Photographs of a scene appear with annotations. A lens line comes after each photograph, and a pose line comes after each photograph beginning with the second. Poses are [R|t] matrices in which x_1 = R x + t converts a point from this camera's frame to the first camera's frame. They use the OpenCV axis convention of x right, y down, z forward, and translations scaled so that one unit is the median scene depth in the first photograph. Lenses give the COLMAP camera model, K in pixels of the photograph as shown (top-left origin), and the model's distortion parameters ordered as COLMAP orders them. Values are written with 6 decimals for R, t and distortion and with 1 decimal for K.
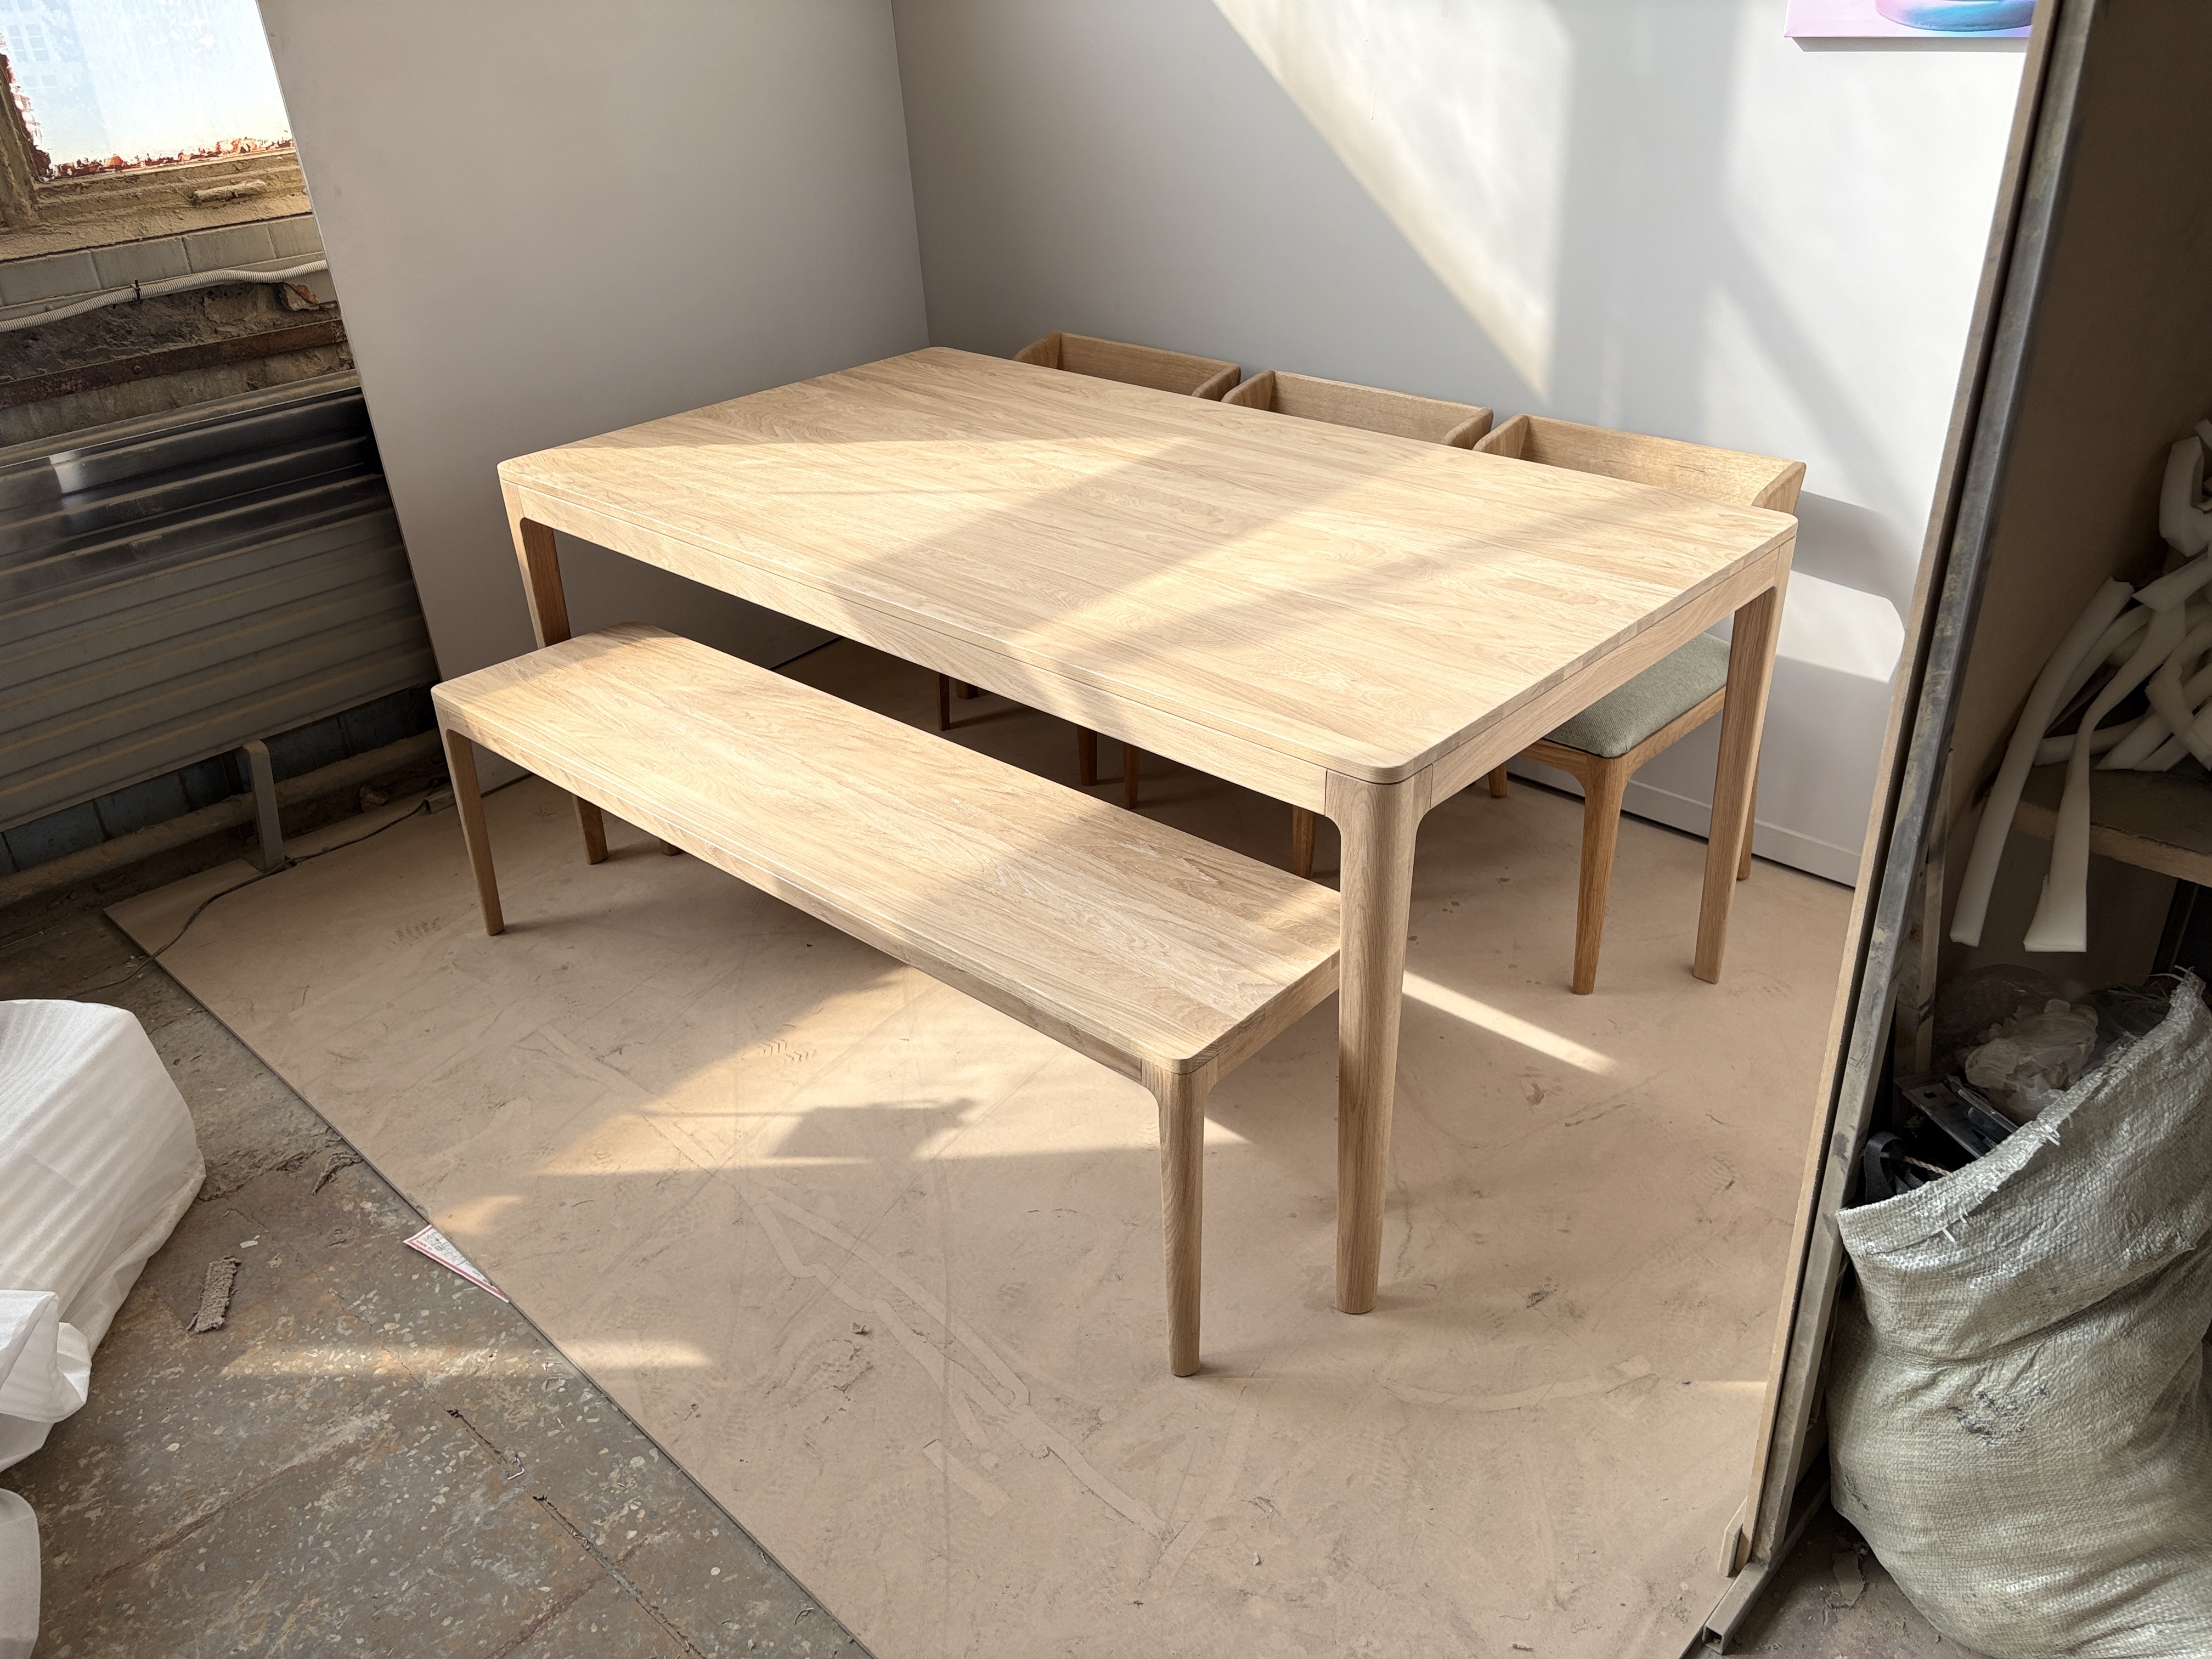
lens RADIAL K [[1679.1, 0, 1117.4], [0, 1679.1, 836.4], [0, 0, 1]] dist [0.051792, -0.056702]
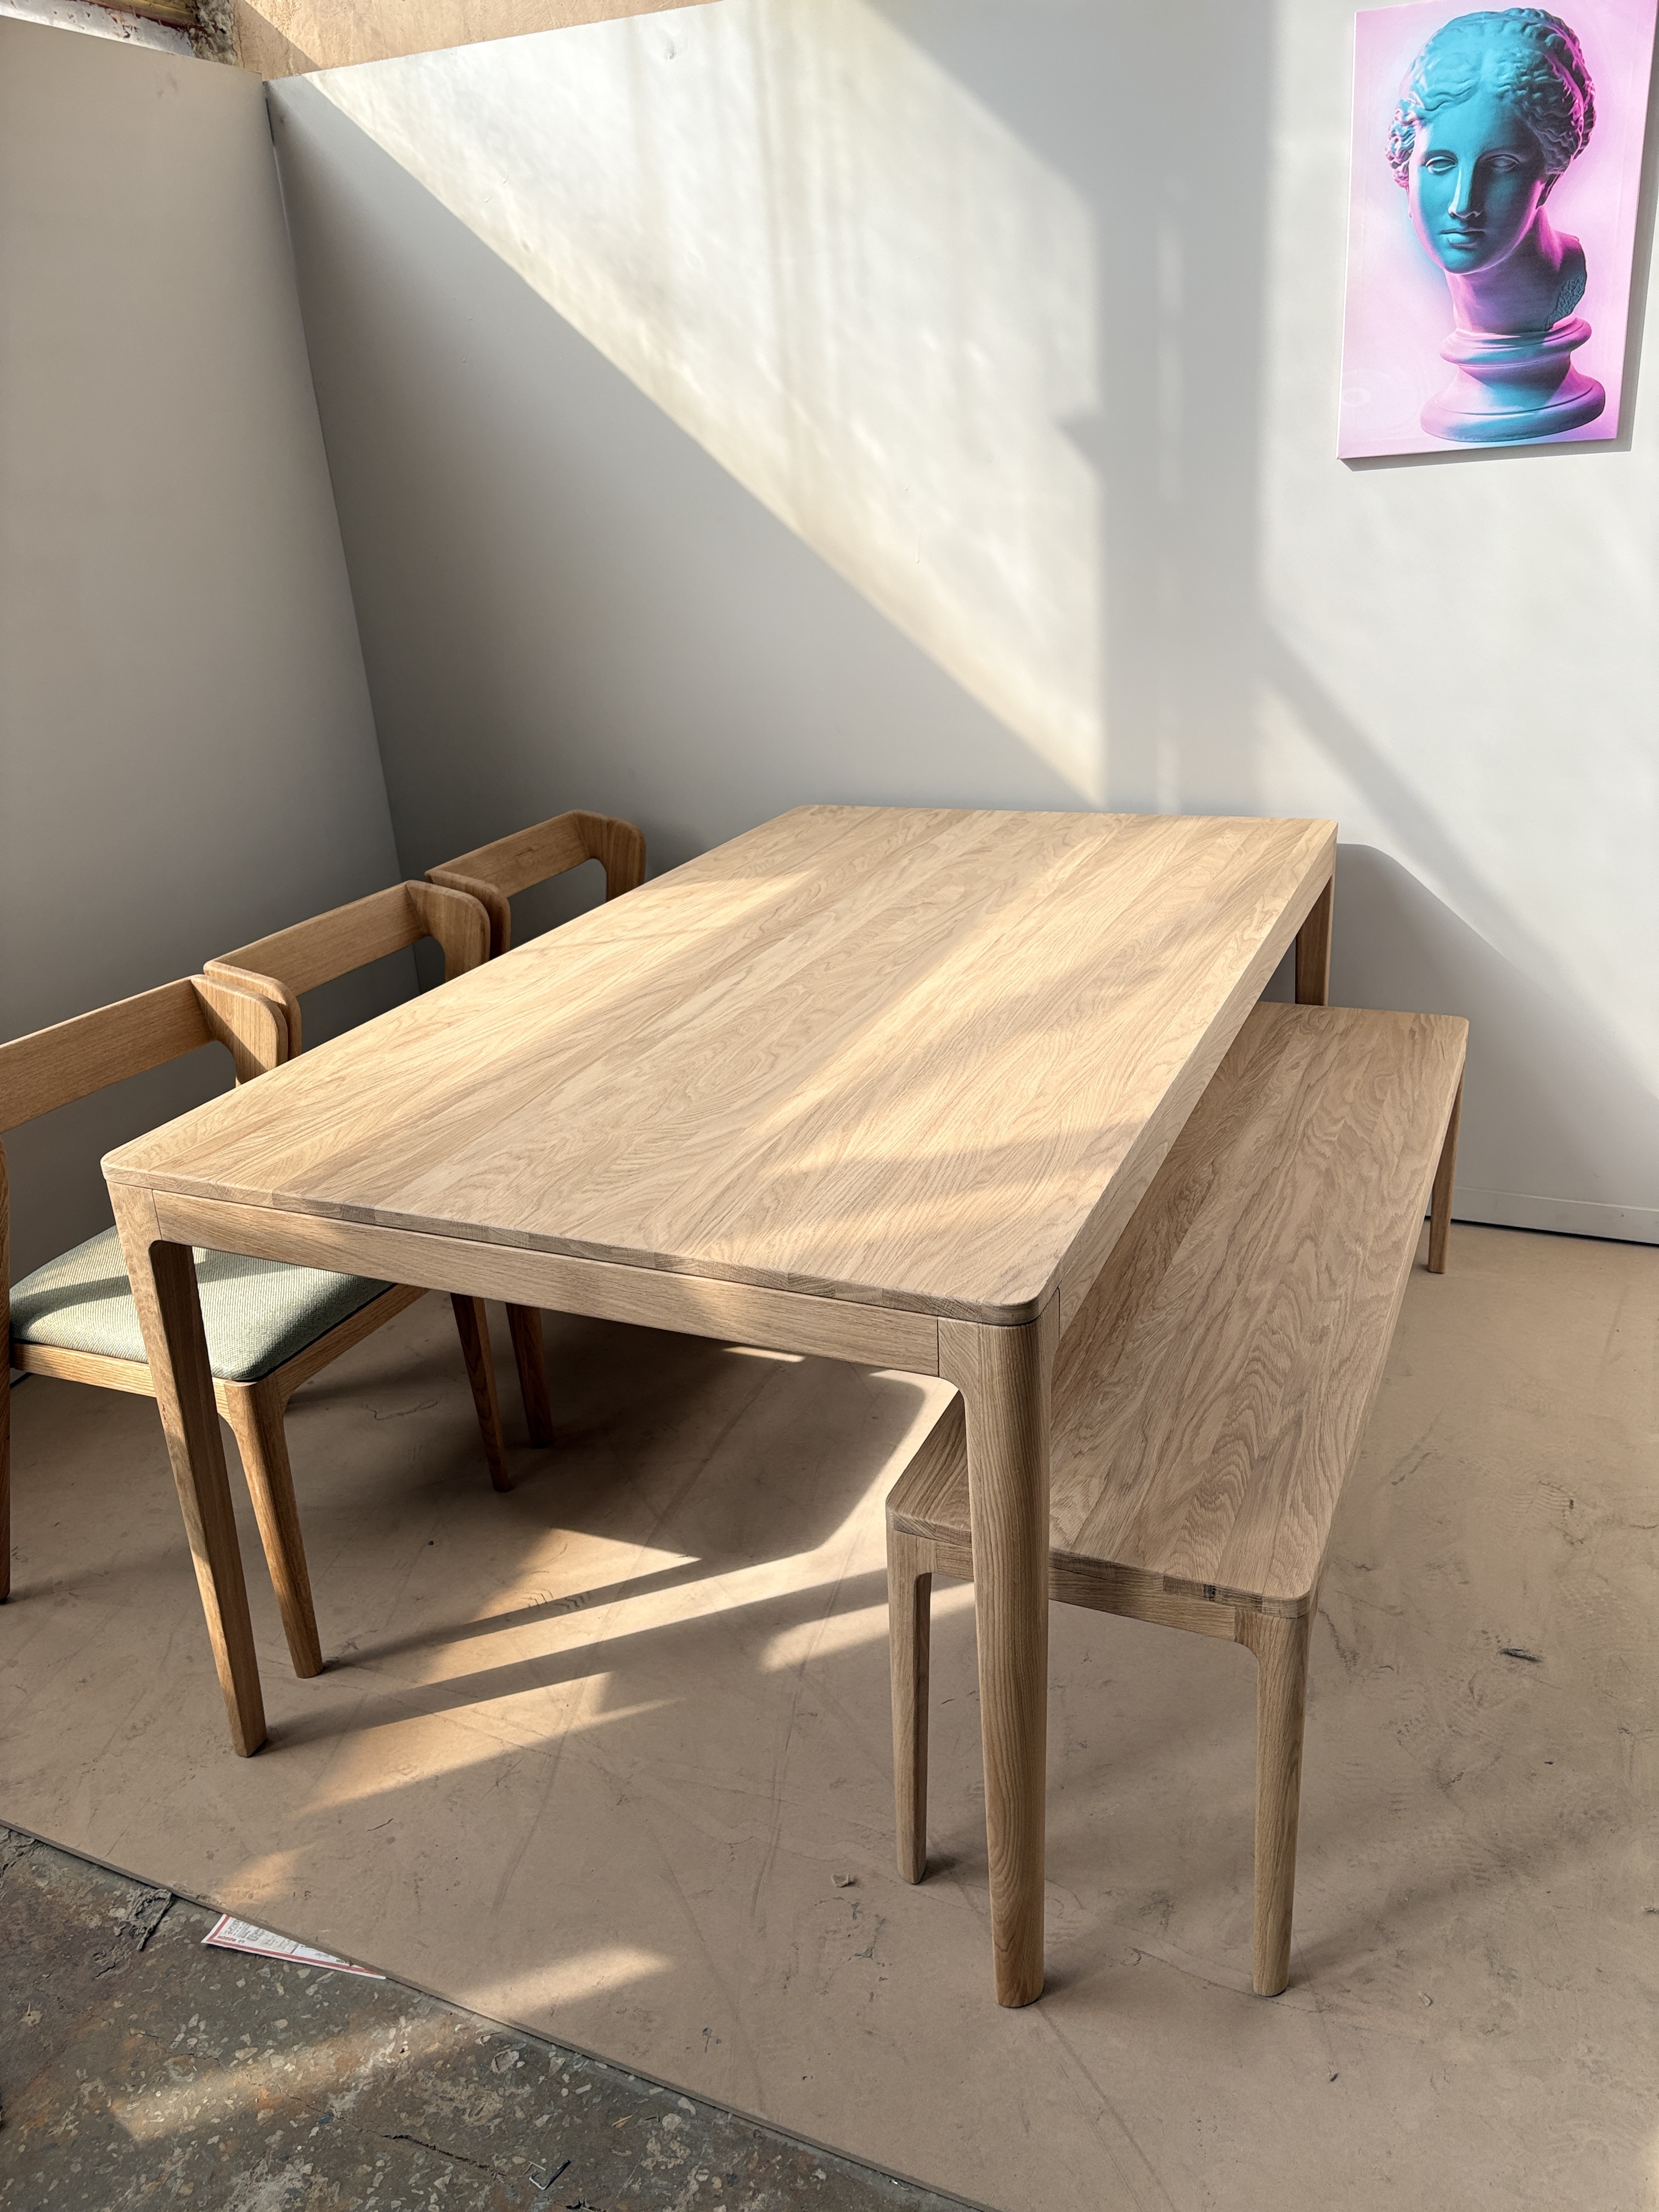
lens RADIAL K [[1679.1, 0, 818.5], [0, 1679.1, 1096.3], [0, 0, 1]] dist [0.051792, -0.056702]
pose [[0.939826, -0.136312, 0.313284, -0.364271], [0.178964, 0.977511, -0.111554, -0.001930], [-0.291032, 0.160908, 0.943085, 0.129981]]
